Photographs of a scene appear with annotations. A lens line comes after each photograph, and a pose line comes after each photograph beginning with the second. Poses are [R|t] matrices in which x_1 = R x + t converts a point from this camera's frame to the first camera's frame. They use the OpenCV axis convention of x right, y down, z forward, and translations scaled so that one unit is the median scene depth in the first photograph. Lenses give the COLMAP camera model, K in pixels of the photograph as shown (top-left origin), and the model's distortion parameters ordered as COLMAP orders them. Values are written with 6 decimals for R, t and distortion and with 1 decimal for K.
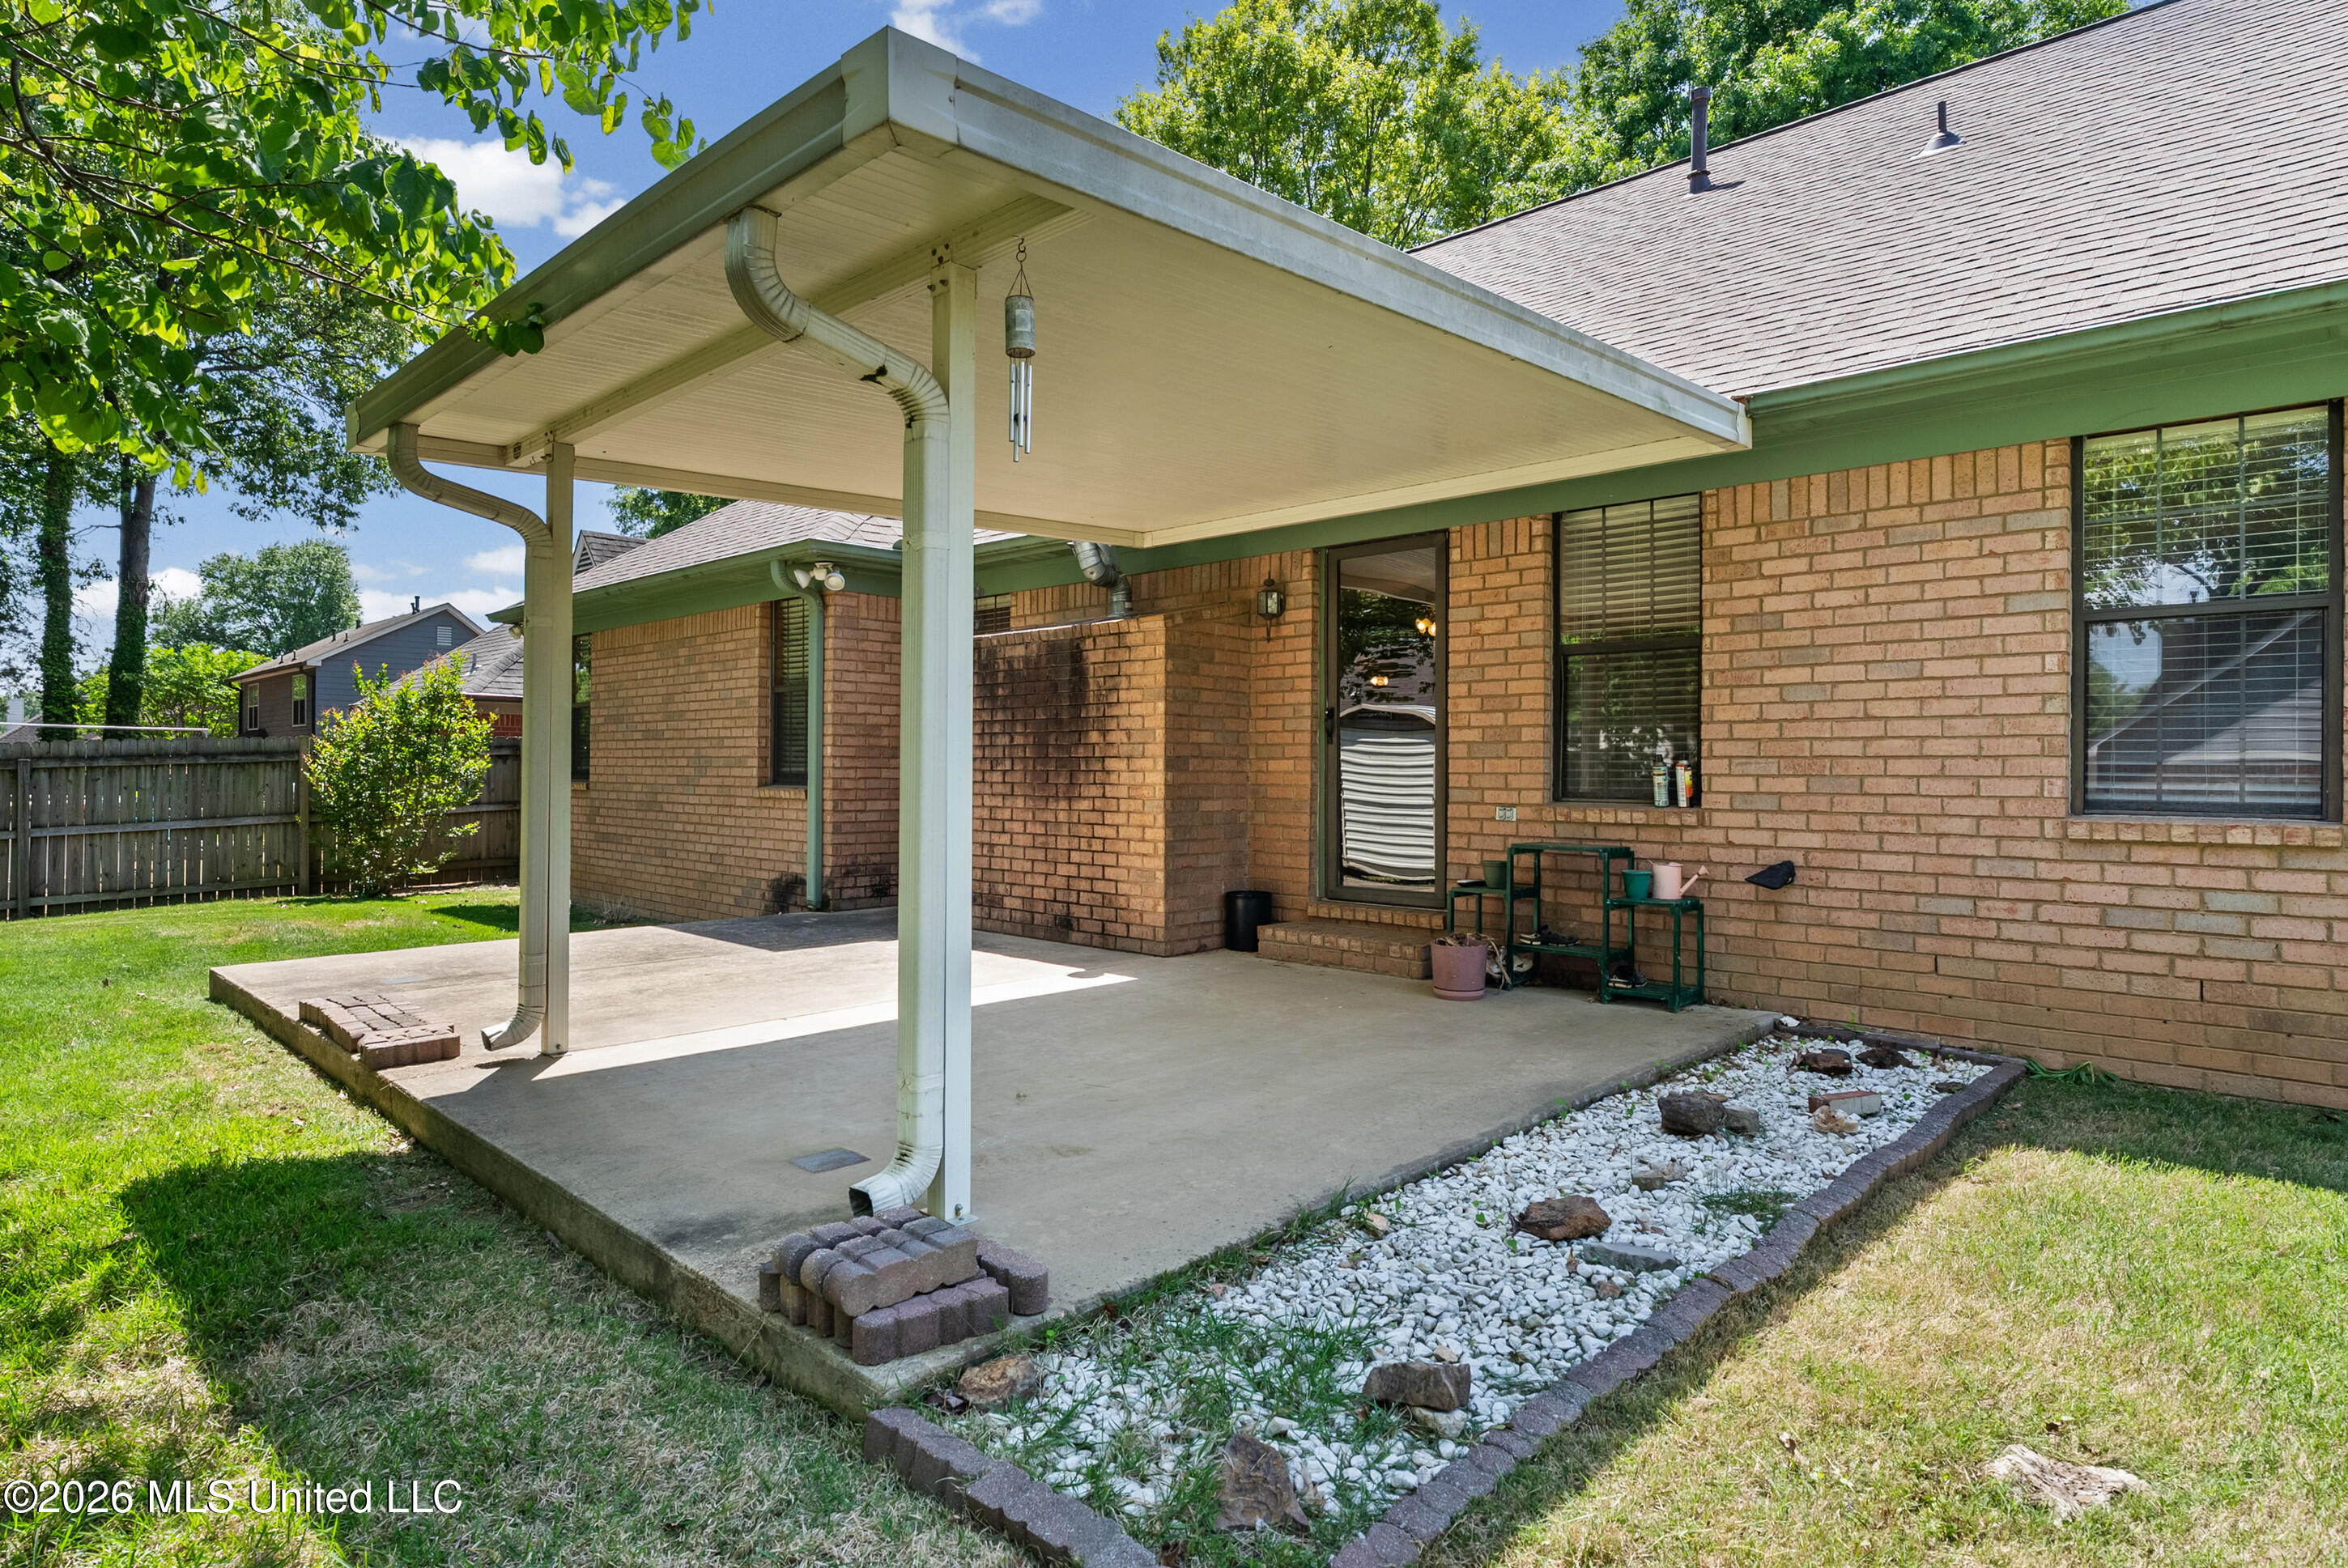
lens RADIAL K [[1342.4, 0, 1175.9], [0, 1342.4, 759.0], [0, 0, 1]] dist [0.028116, -0.001500]
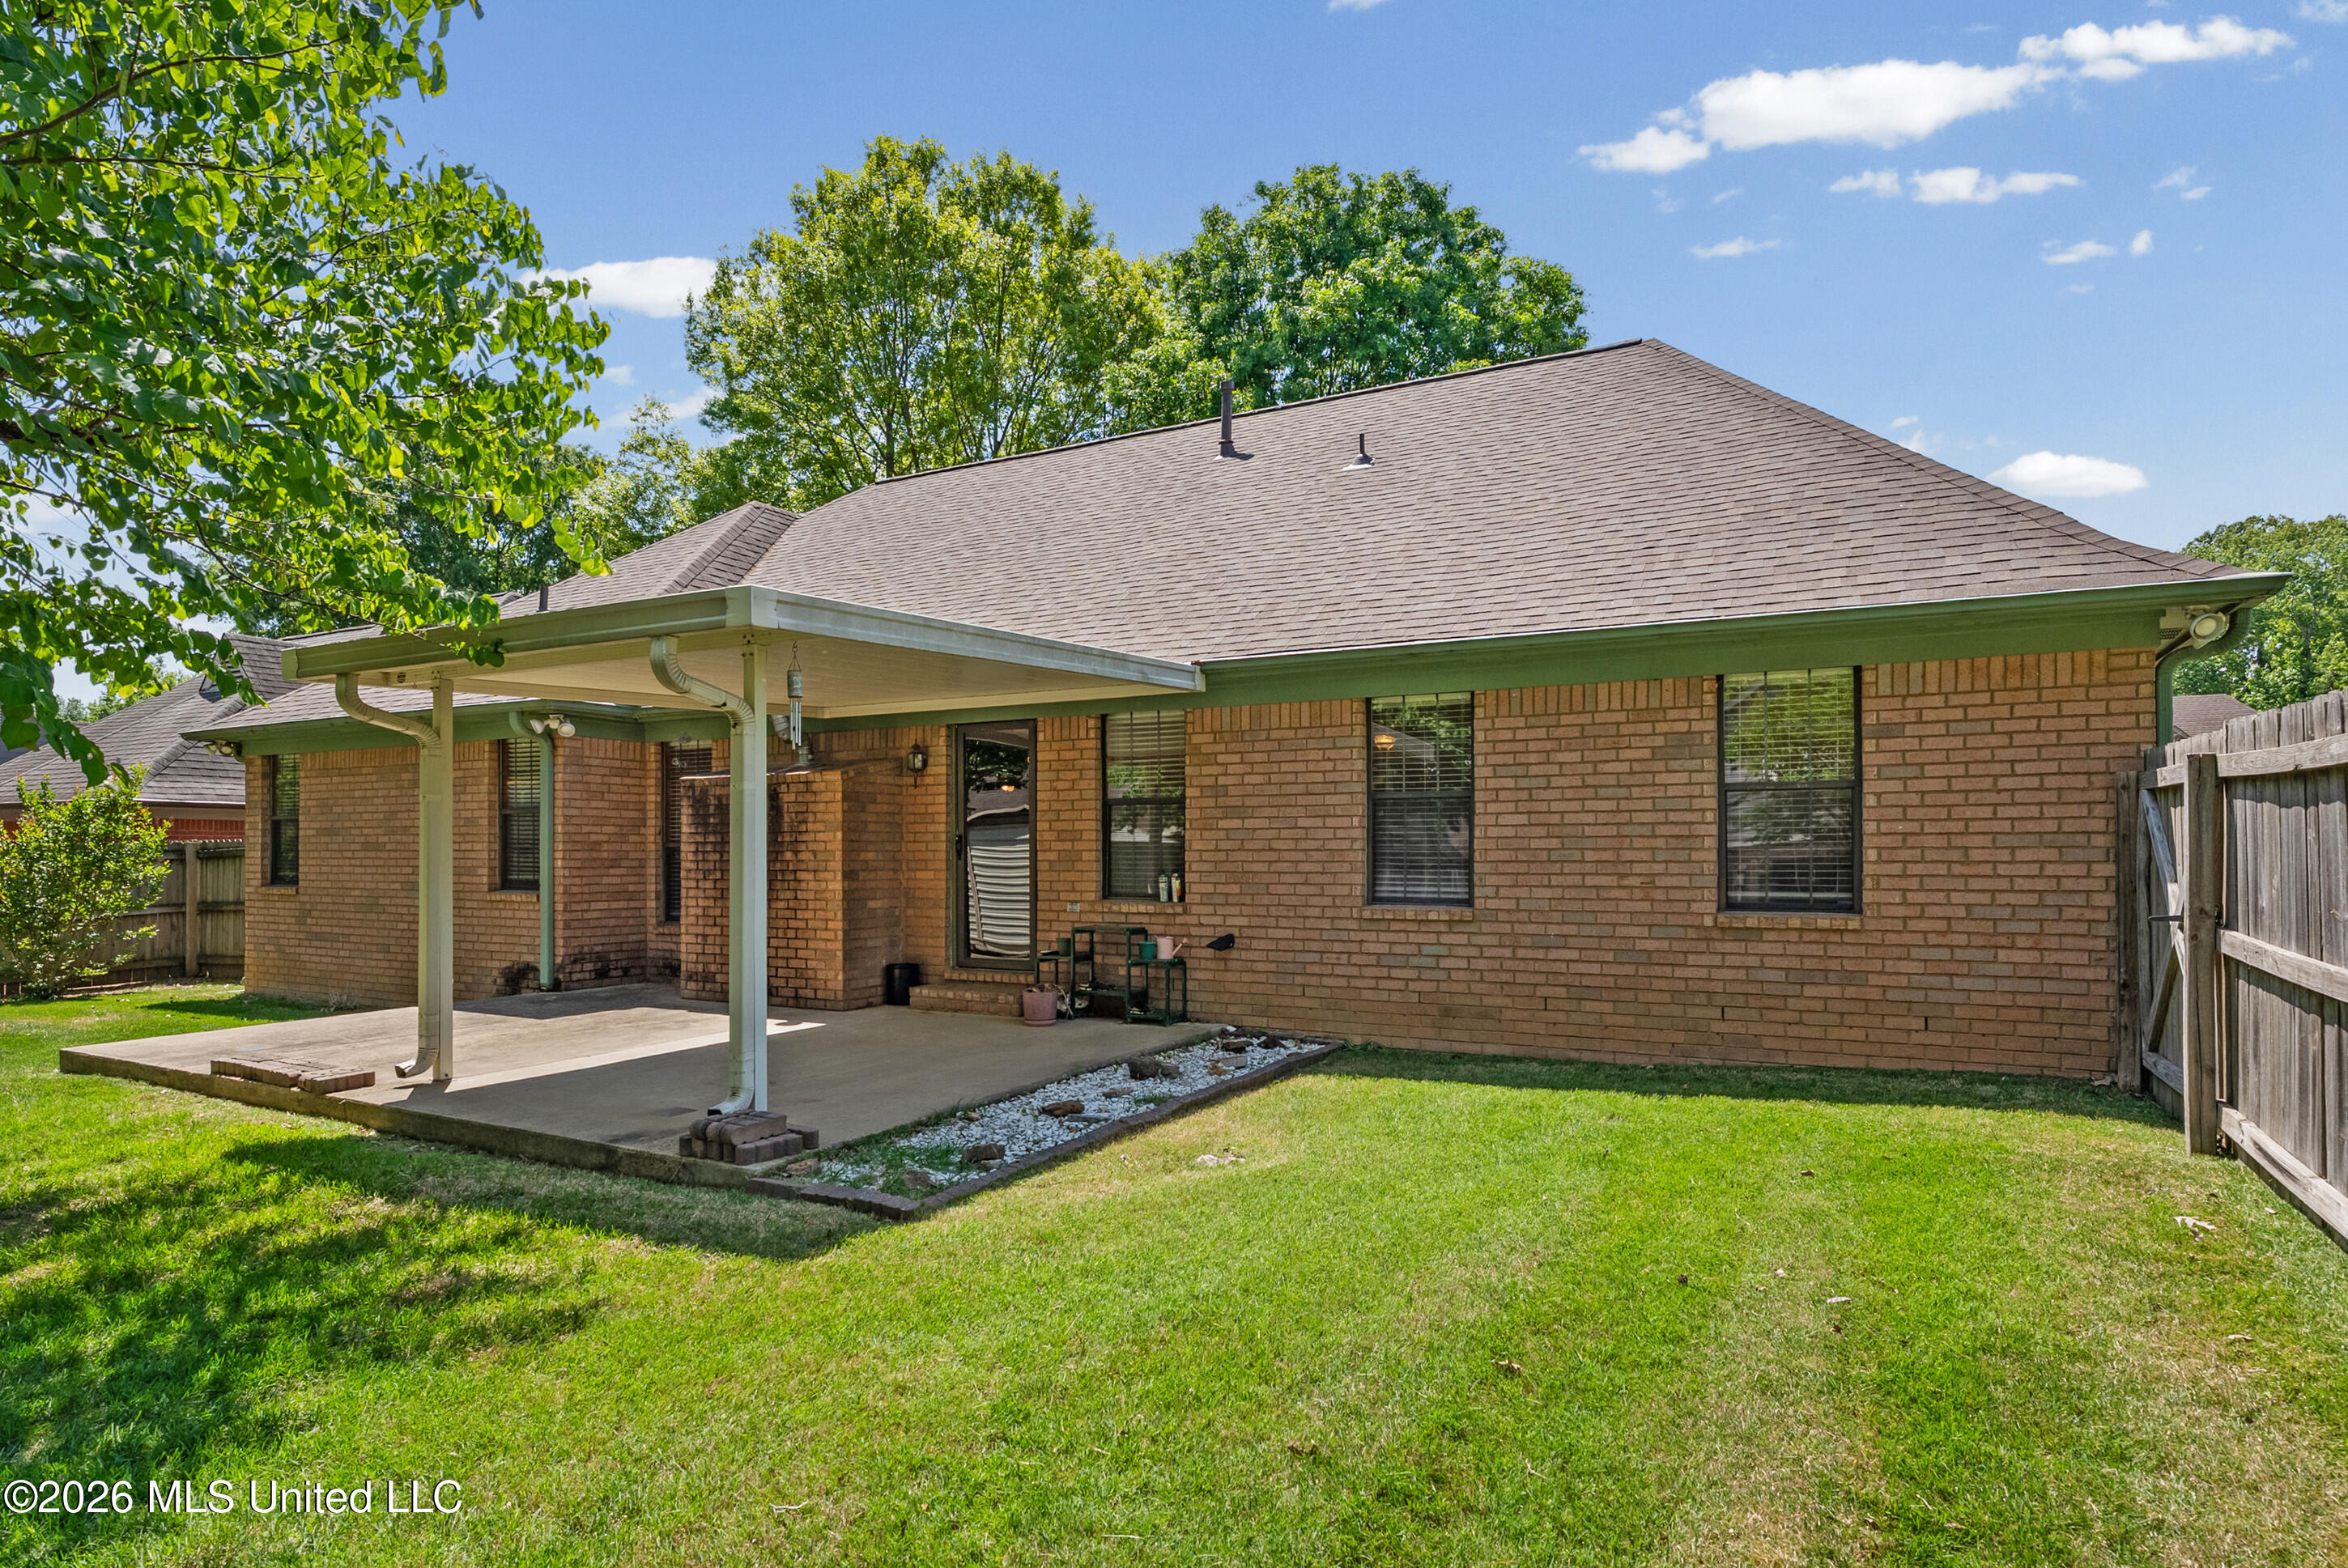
lens RADIAL K [[1342.4, 0, 1158.9], [0, 1342.4, 850.4], [0, 0, 1]] dist [0.028116, -0.001500]
pose [[0.968720, -0.007613, 0.248041, -0.035748], [0.005416, 0.999940, 0.009539, -0.034110], [-0.248099, -0.007898, 0.968703, -0.453416]]
